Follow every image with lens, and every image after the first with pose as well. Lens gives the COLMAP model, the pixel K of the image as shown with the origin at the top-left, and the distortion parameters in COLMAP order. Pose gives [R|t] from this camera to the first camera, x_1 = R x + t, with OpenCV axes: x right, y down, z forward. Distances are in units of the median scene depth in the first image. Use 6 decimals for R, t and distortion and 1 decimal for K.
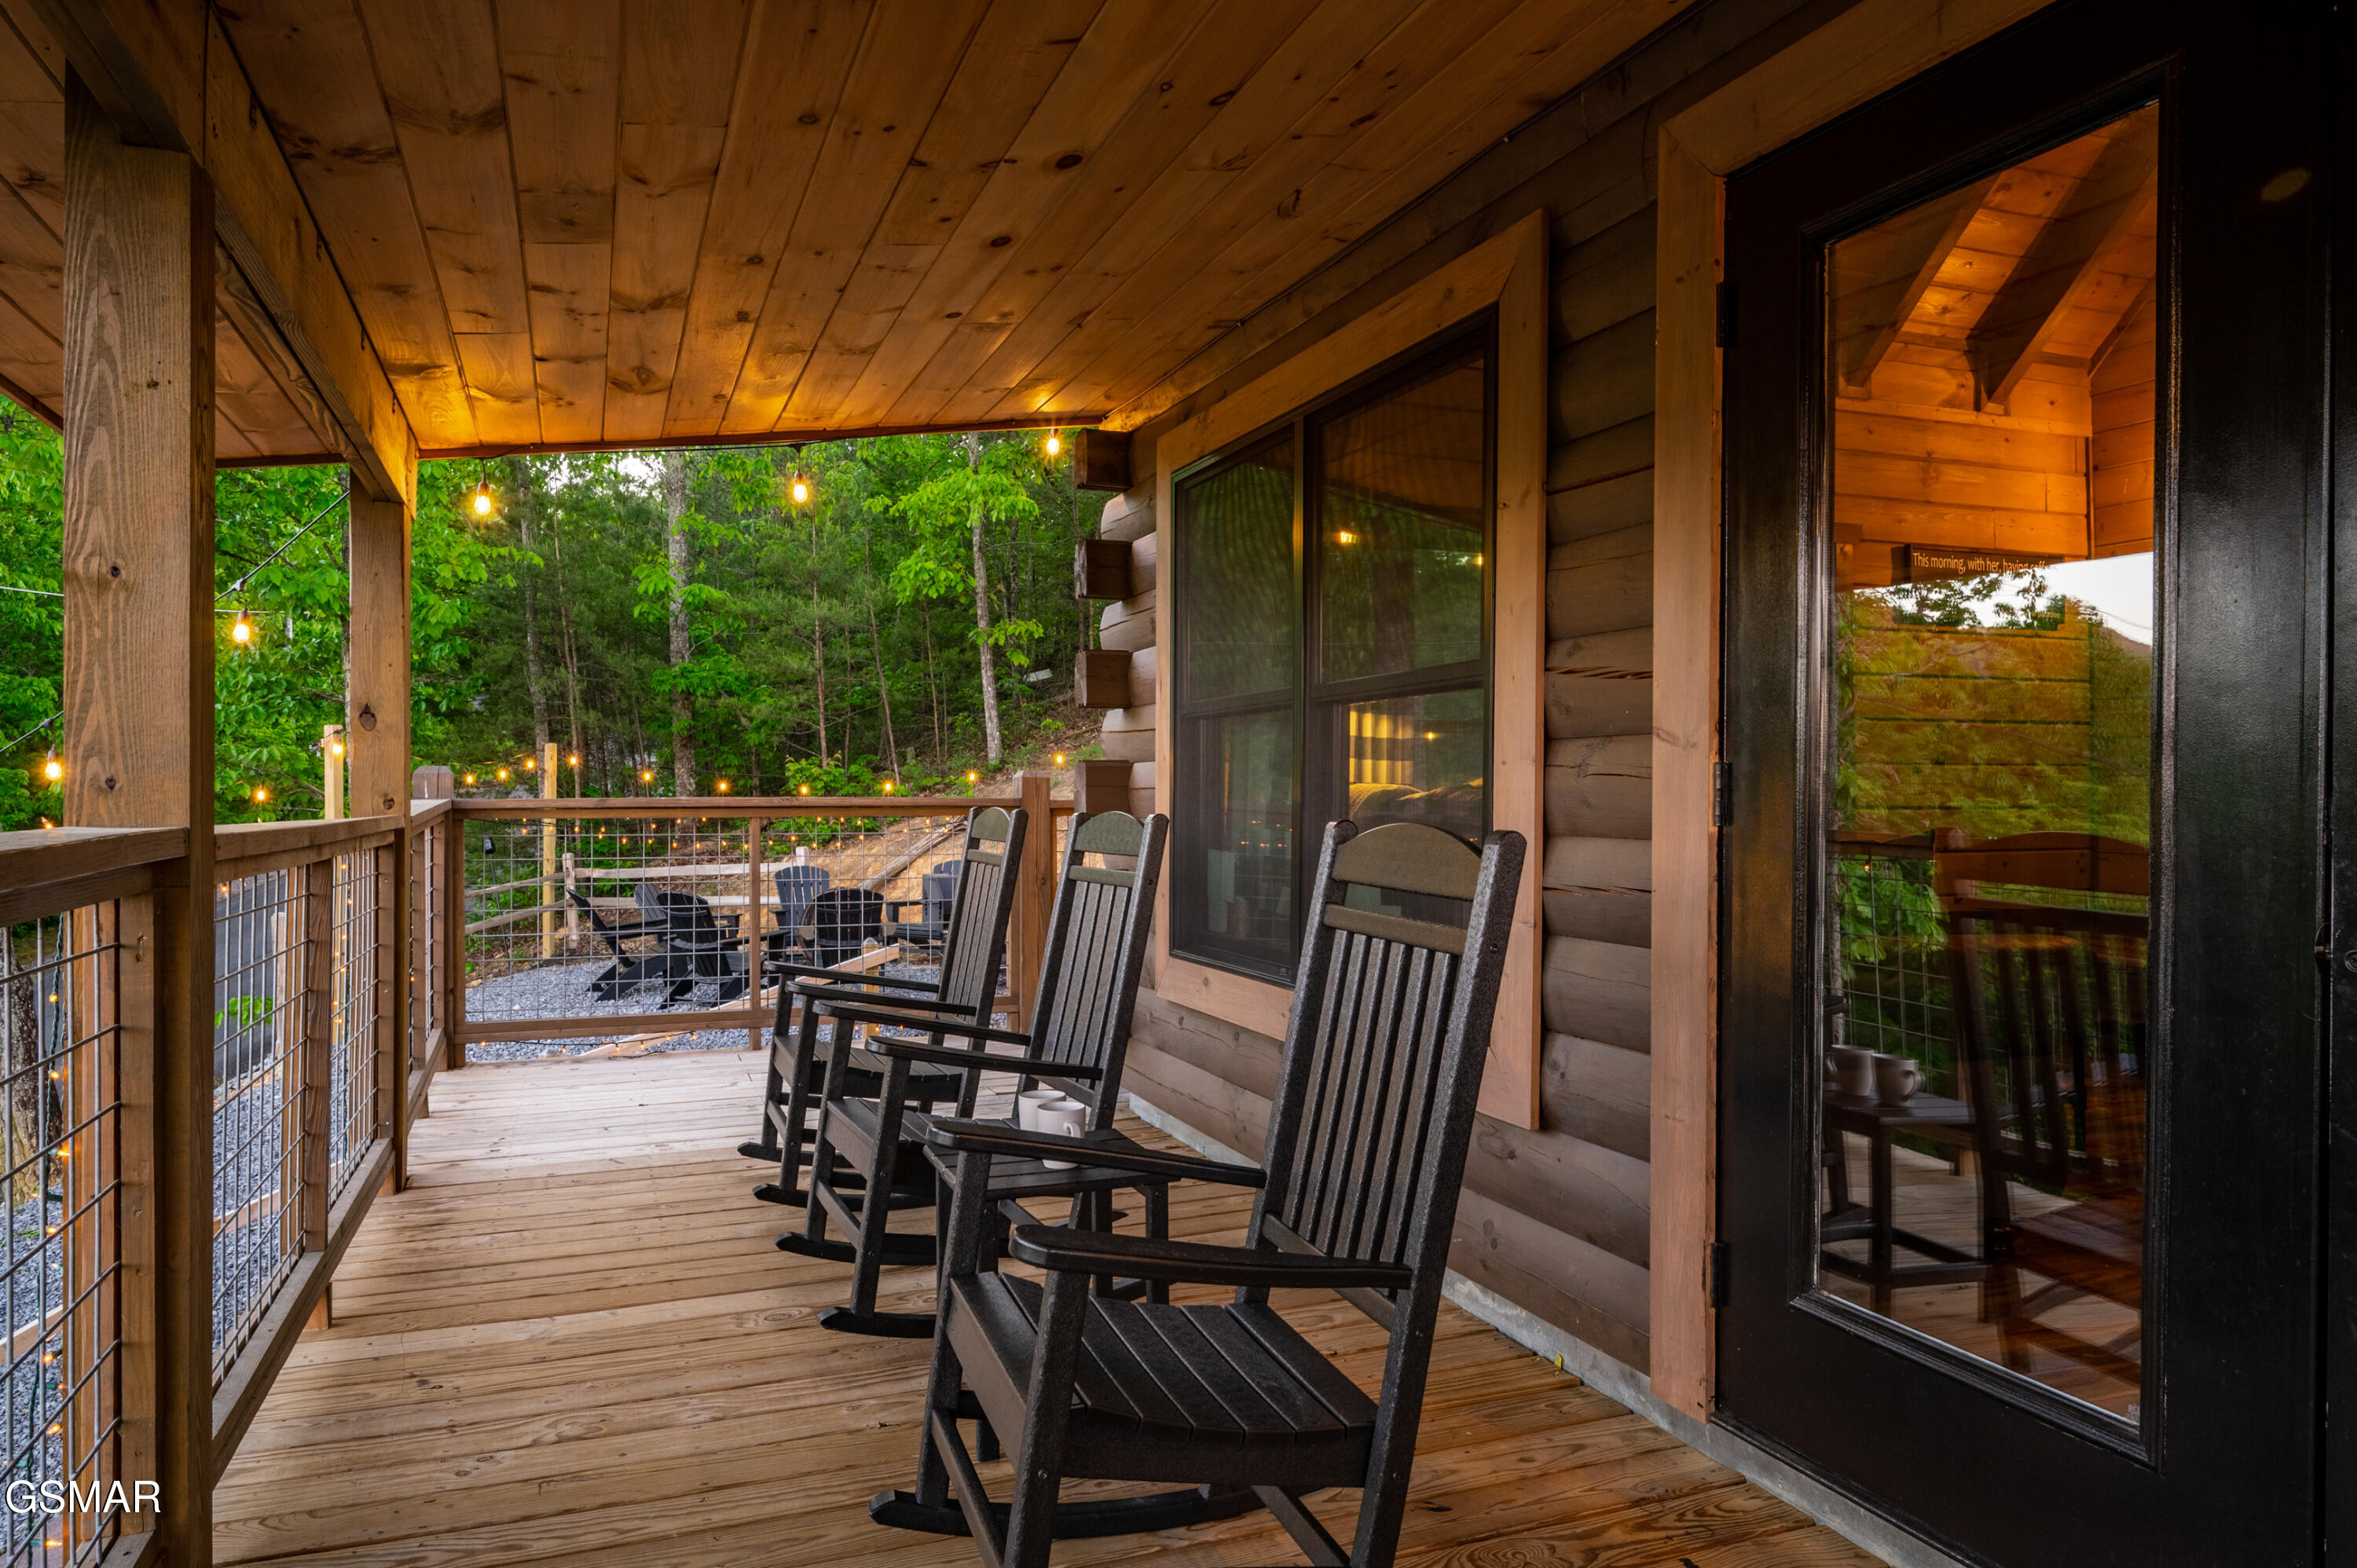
lens RADIAL K [[1509.7, 0, 1174.8], [0, 1509.7, 793.2], [0, 0, 1]] dist [-0.002021, -0.001316]
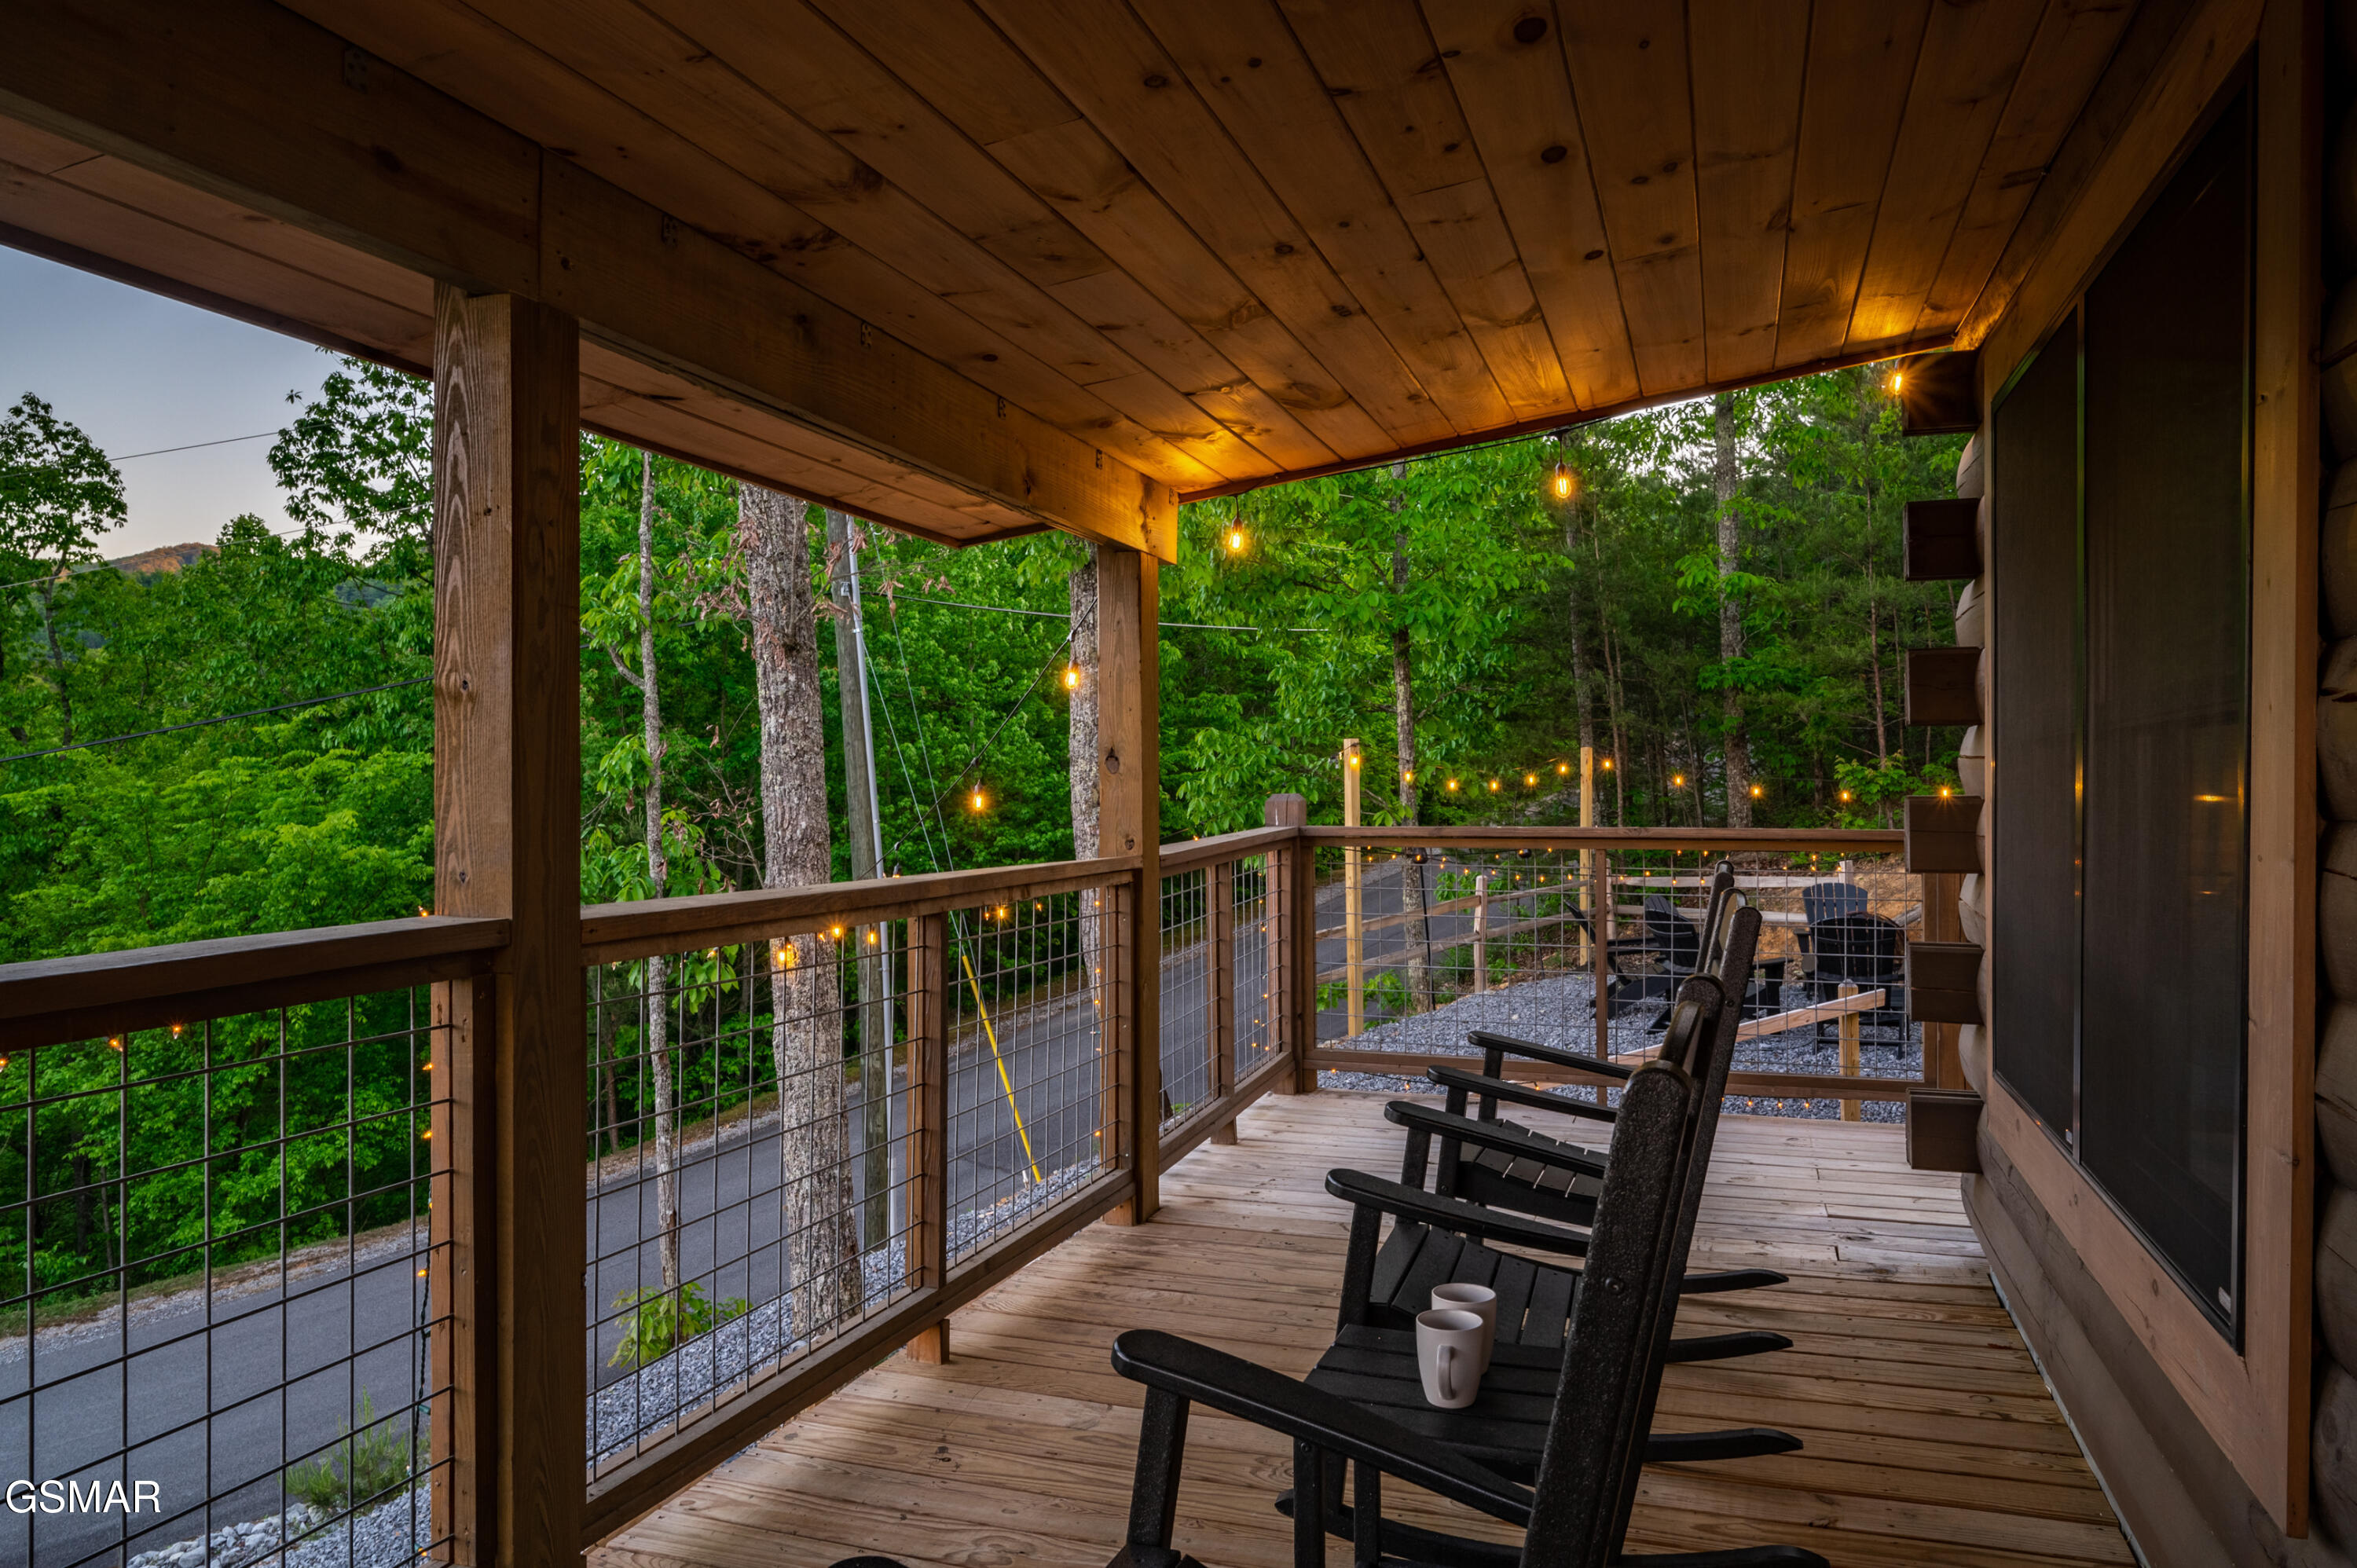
lens RADIAL K [[1570.1, 0, 1181.1], [0, 1570.1, 777.7], [0, 0, 1]] dist [0.004013, -0.012447]
pose [[0.766553, -0.003710, -0.642170, 0.206064], [-0.000040, 0.999983, -0.005826, -0.034003], [0.642181, 0.004492, 0.766540, 0.213792]]
